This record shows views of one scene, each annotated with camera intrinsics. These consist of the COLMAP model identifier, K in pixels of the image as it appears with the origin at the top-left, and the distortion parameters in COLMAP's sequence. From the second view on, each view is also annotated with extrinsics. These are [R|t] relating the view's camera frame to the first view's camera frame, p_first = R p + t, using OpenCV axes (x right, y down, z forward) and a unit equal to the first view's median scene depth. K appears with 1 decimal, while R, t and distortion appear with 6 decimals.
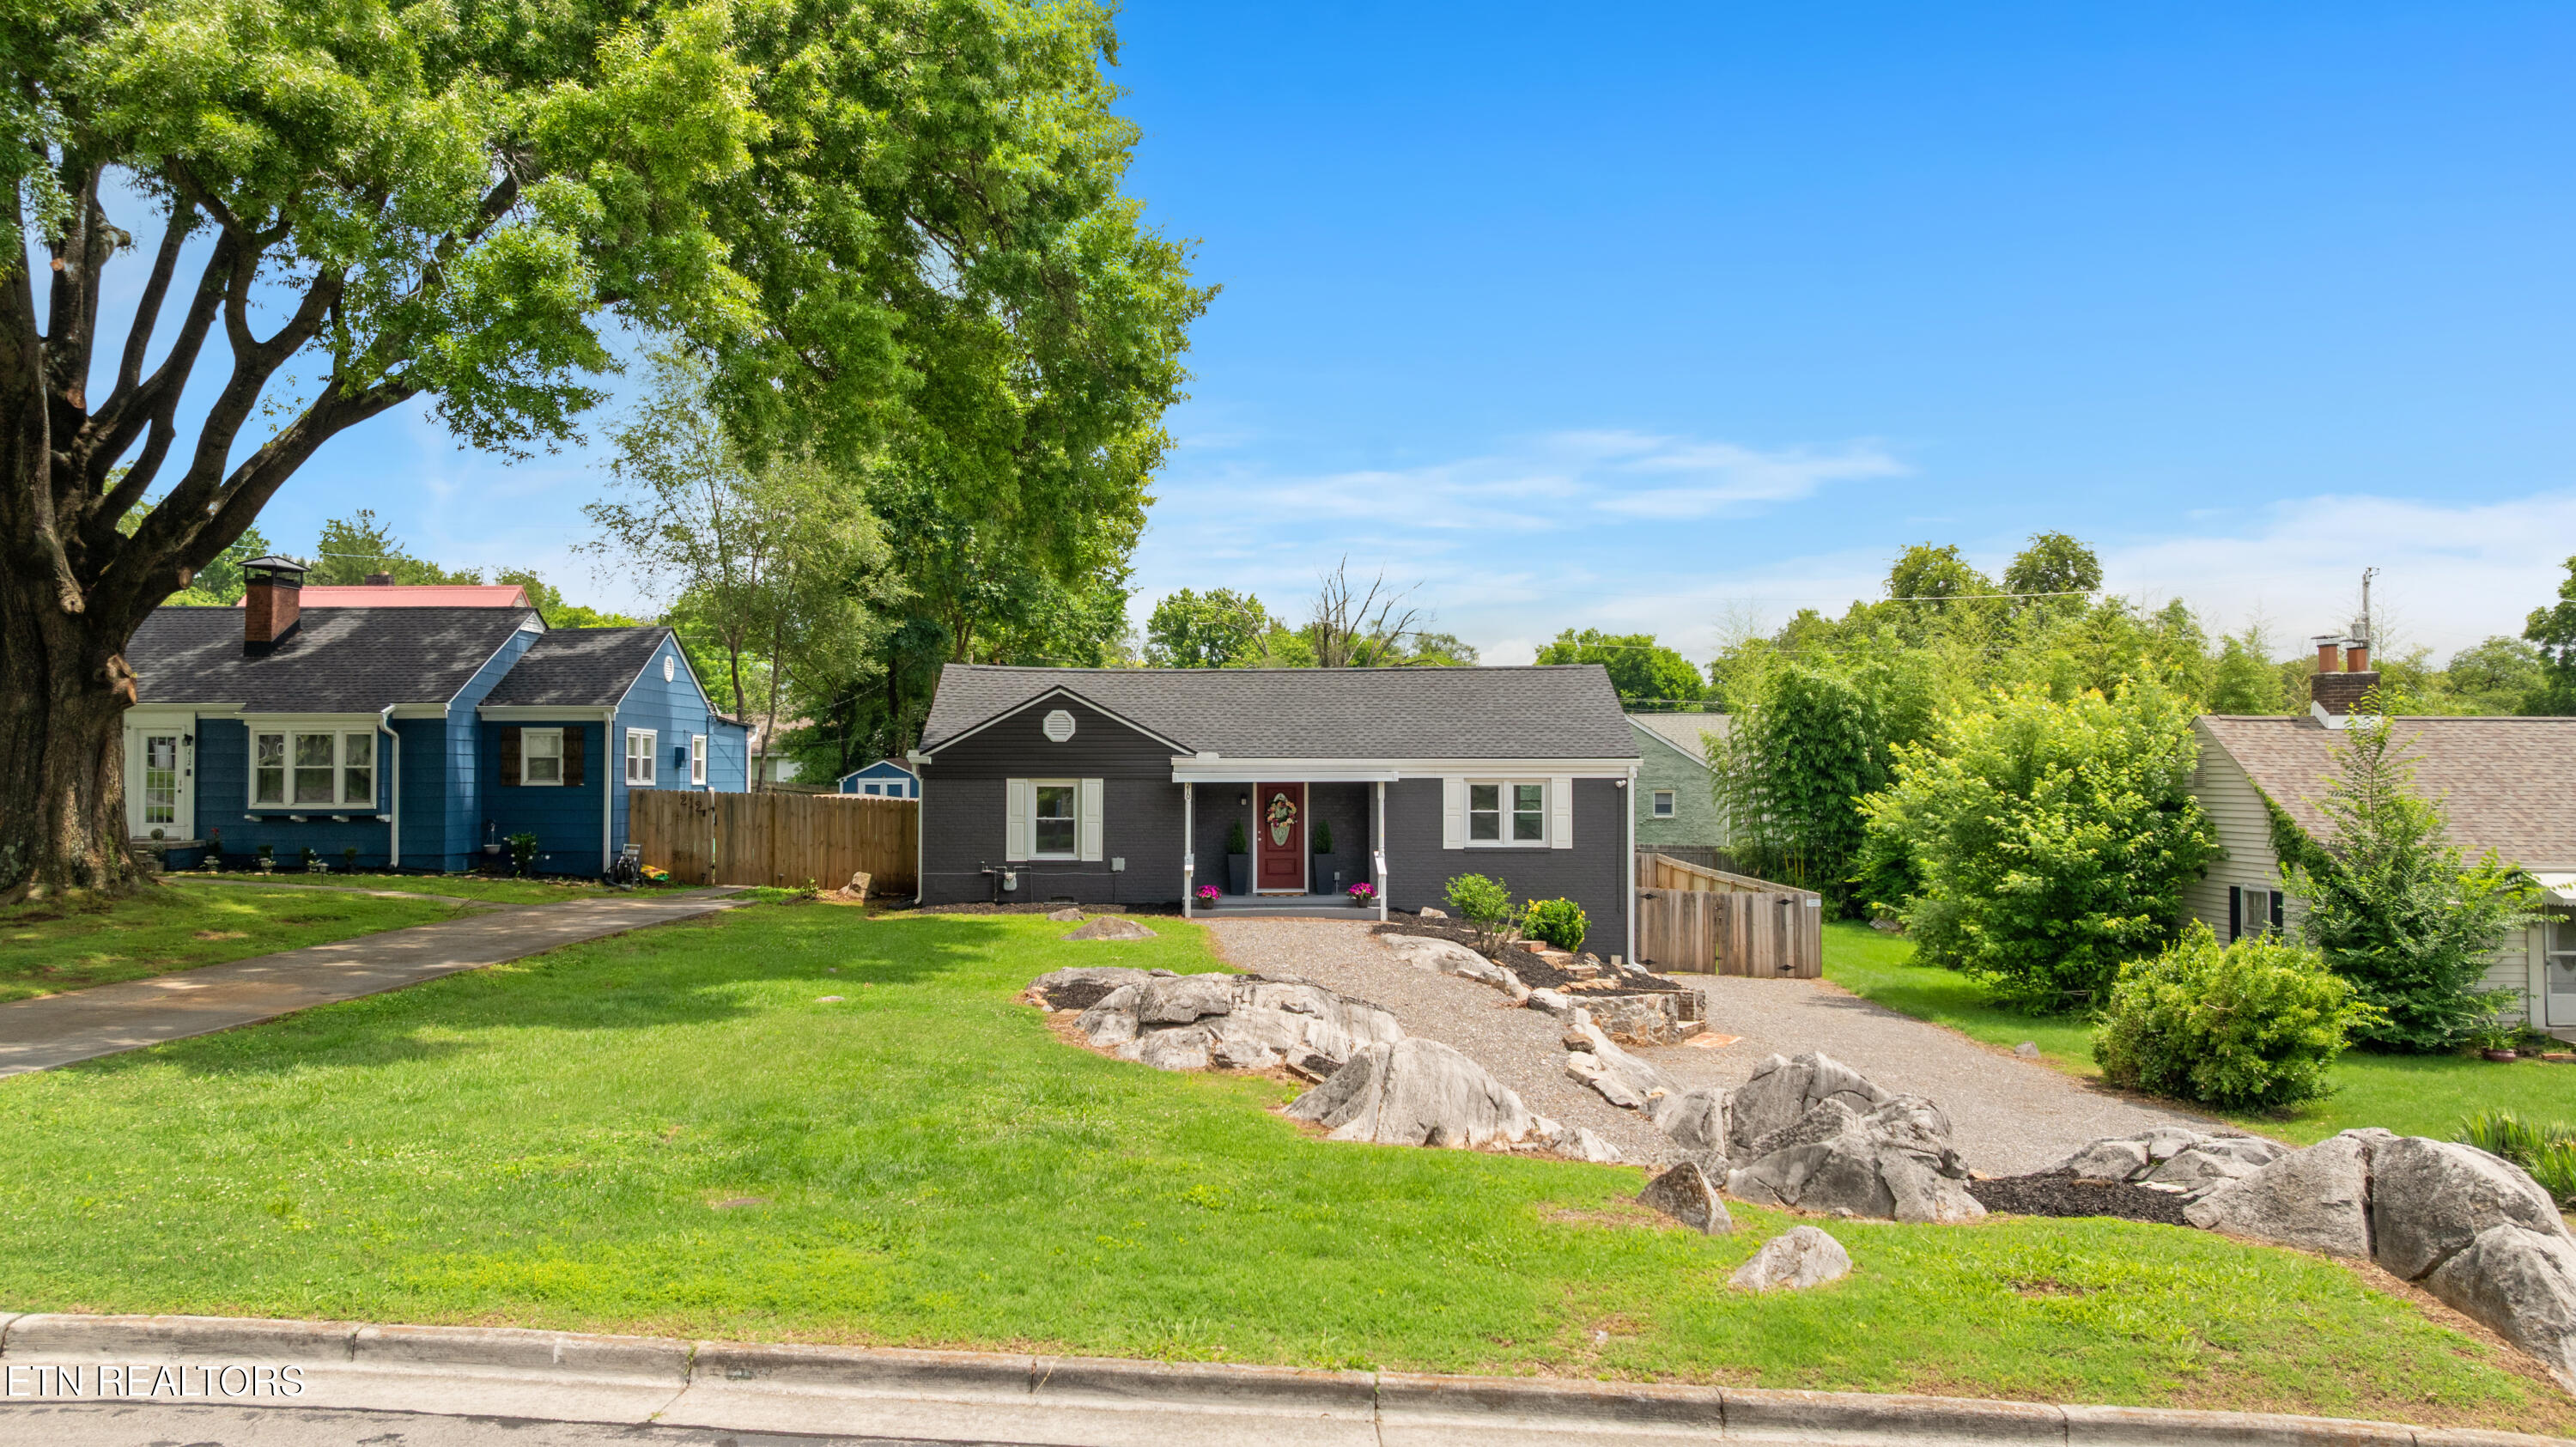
lens RADIAL K [[2126.4, 0, 1295.8], [0, 2126.4, 770.1], [0, 0, 1]] dist [-0.009691, 0.001303]
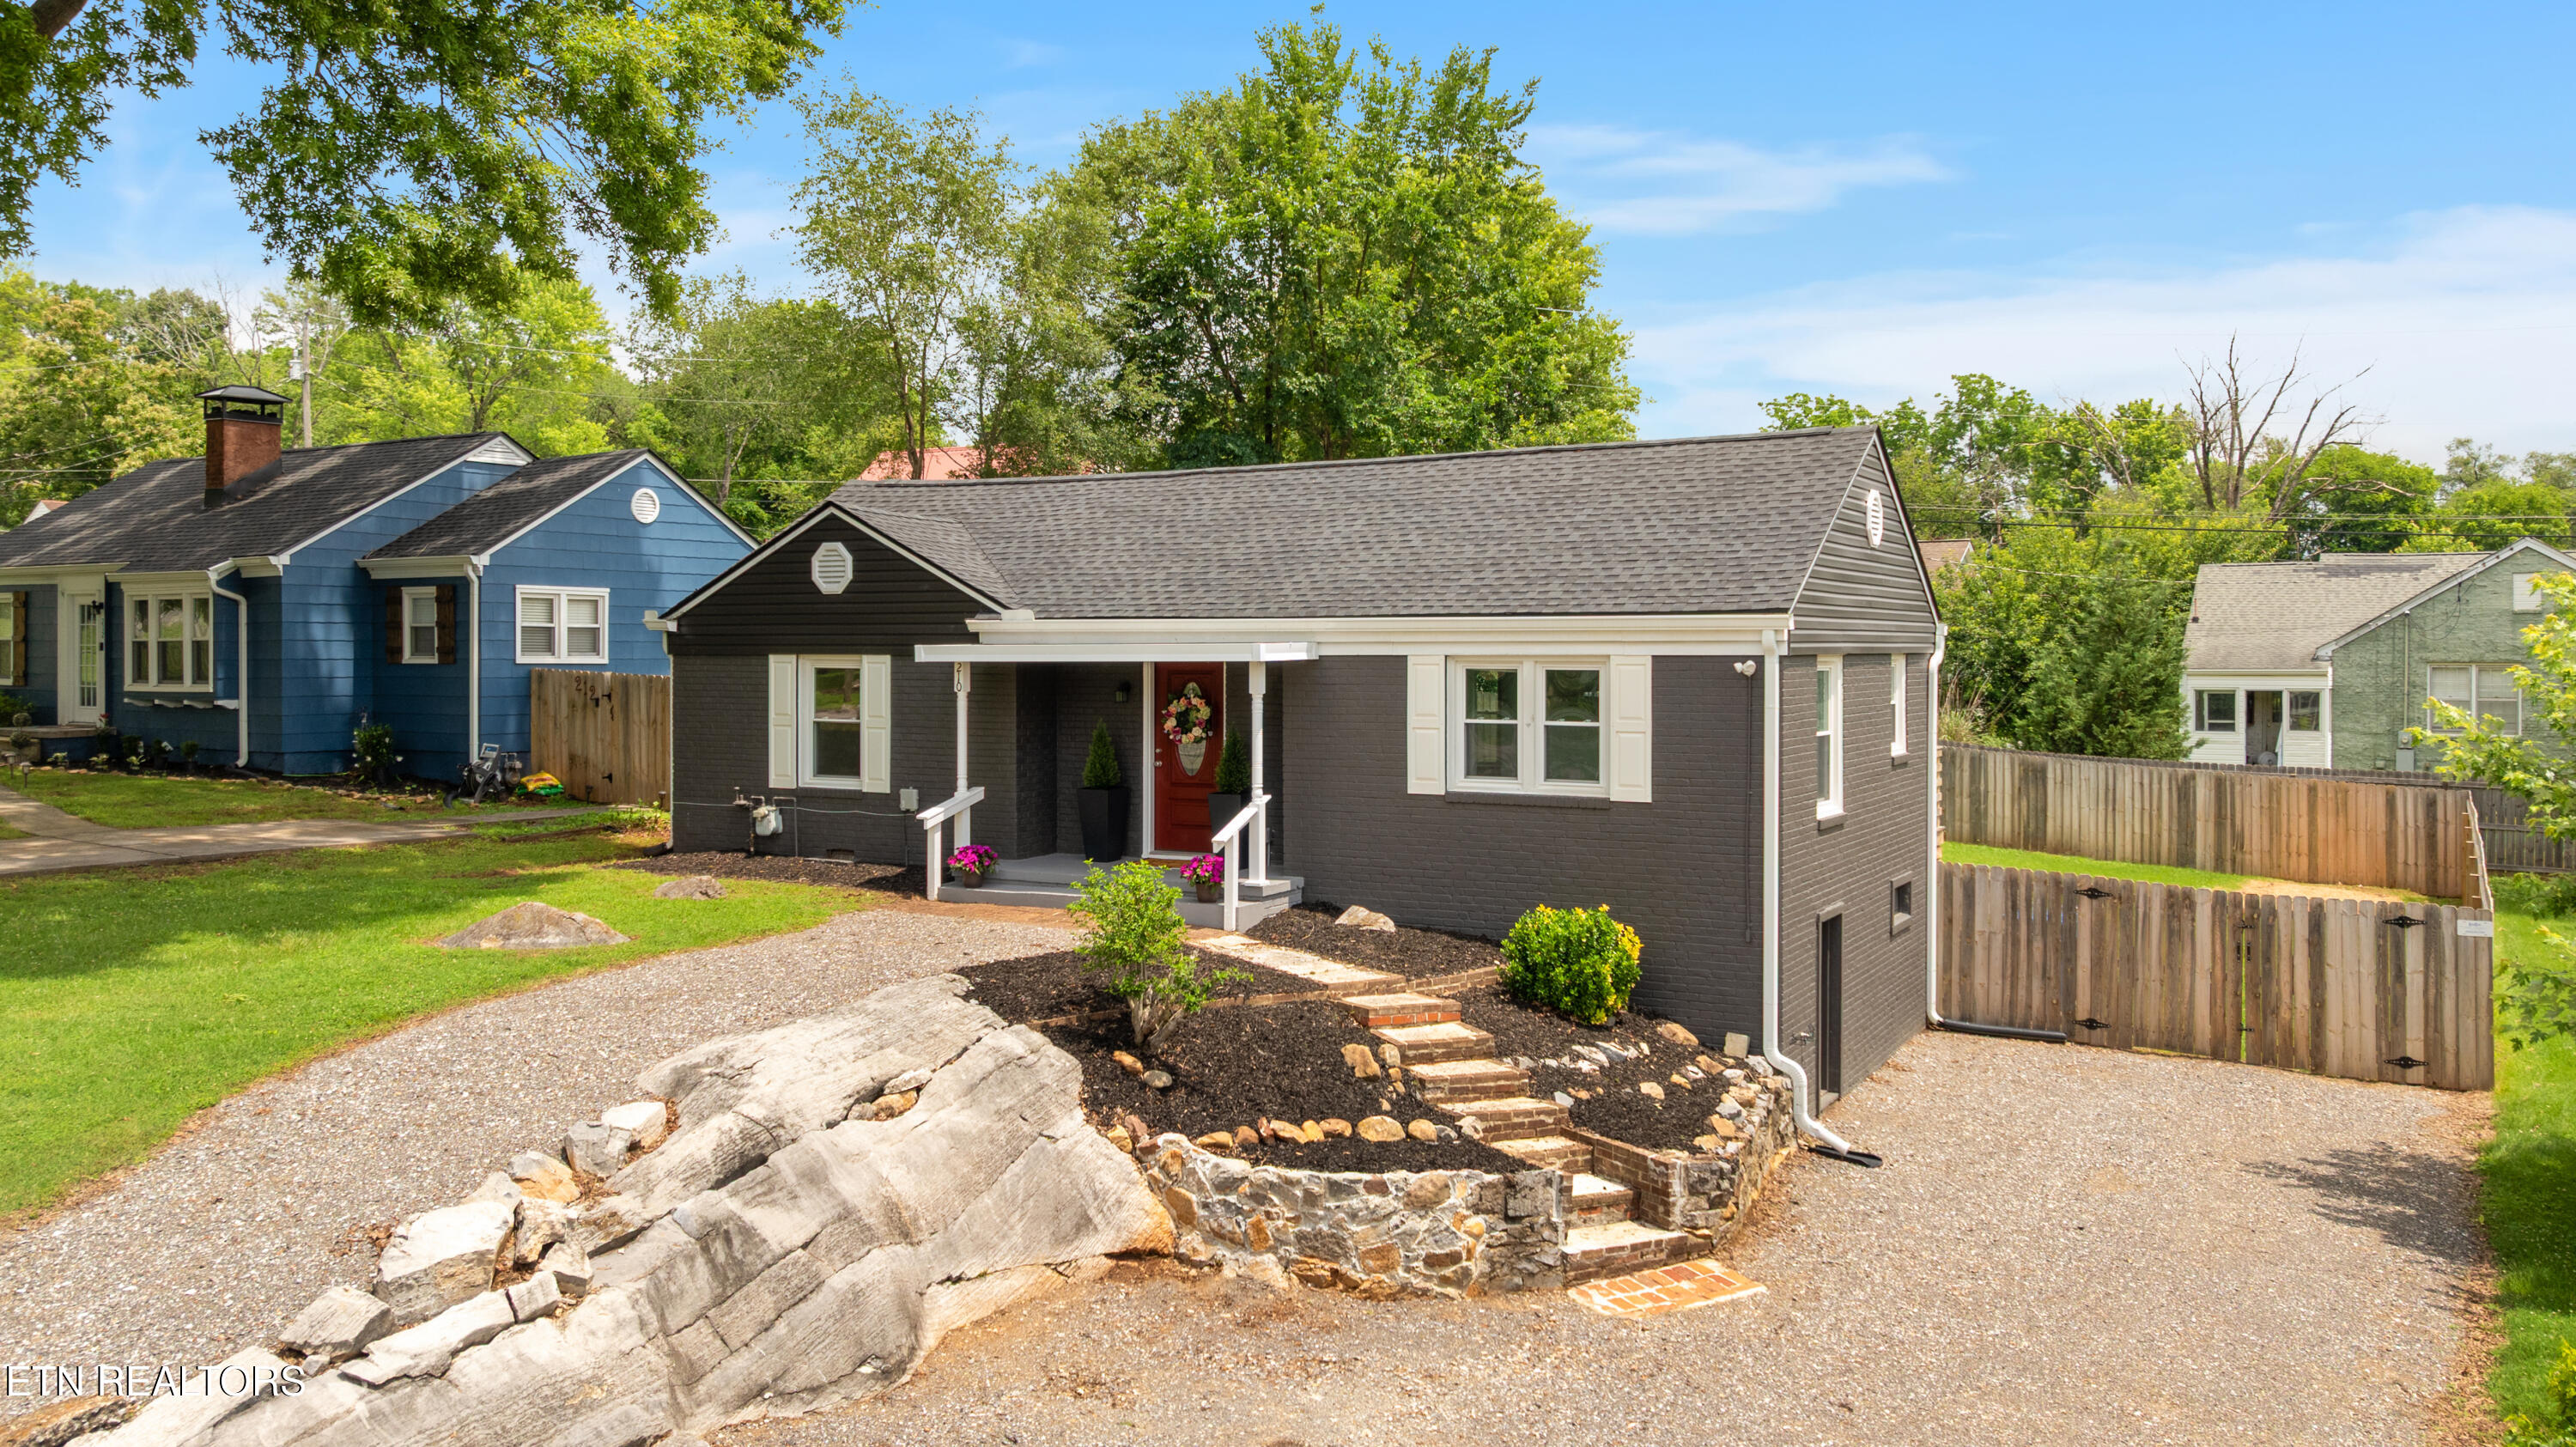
lens RADIAL K [[2050.8, 0, 1422.2], [0, 2050.8, 714.3], [0, 0, 1]] dist [-0.022808, -0.005071]
pose [[0.834723, 0.017809, -0.550382, 0.343282], [0.000649, 0.999444, 0.033324, 0.001522], [0.550670, -0.028173, 0.834248, 0.589644]]
